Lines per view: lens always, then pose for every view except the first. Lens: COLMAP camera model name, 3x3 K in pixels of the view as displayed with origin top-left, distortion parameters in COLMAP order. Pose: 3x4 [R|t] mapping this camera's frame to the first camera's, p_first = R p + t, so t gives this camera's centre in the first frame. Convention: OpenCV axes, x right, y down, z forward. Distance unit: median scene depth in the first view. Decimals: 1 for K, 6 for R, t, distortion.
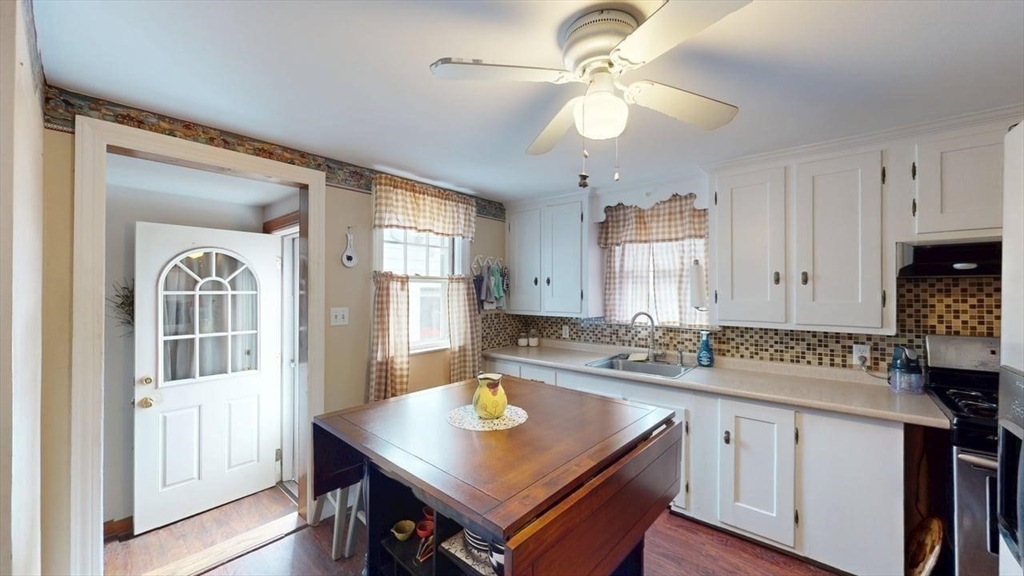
lens RADIAL K [[373.1, 0, 512.0], [0, 373.1, 288.0], [0, 0, 1]] dist [-0.000728, -0.000100]
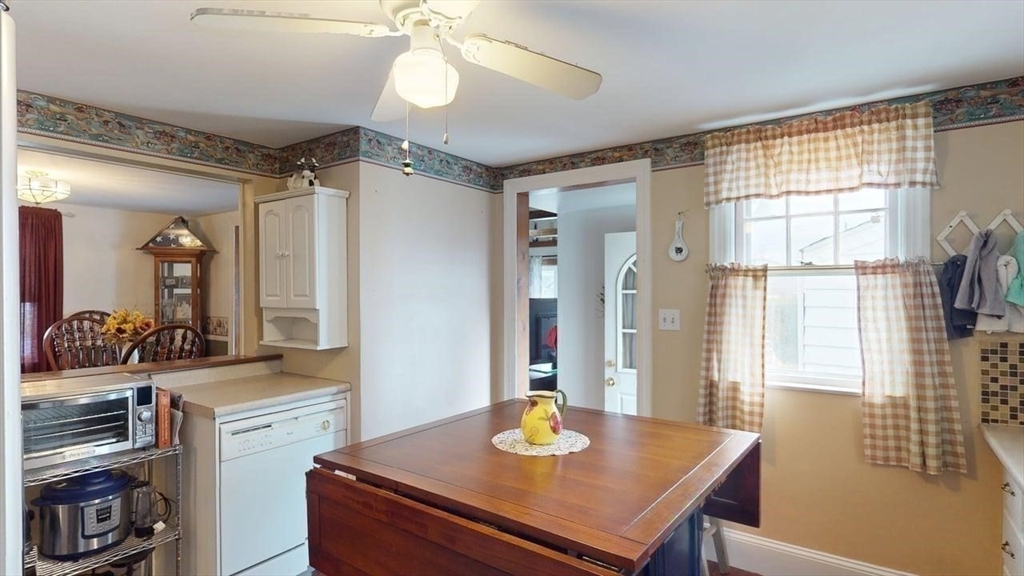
lens RADIAL K [[517.7, 0, 512.0], [0, 517.7, 288.0], [0, 0, 1]] dist [-0.000700, -0.000274]
pose [[0.096609, -0.004546, -0.995312, 0.616874], [0.008118, 0.999960, -0.003779, 0.004593], [0.995289, -0.007715, 0.096642, 0.476698]]
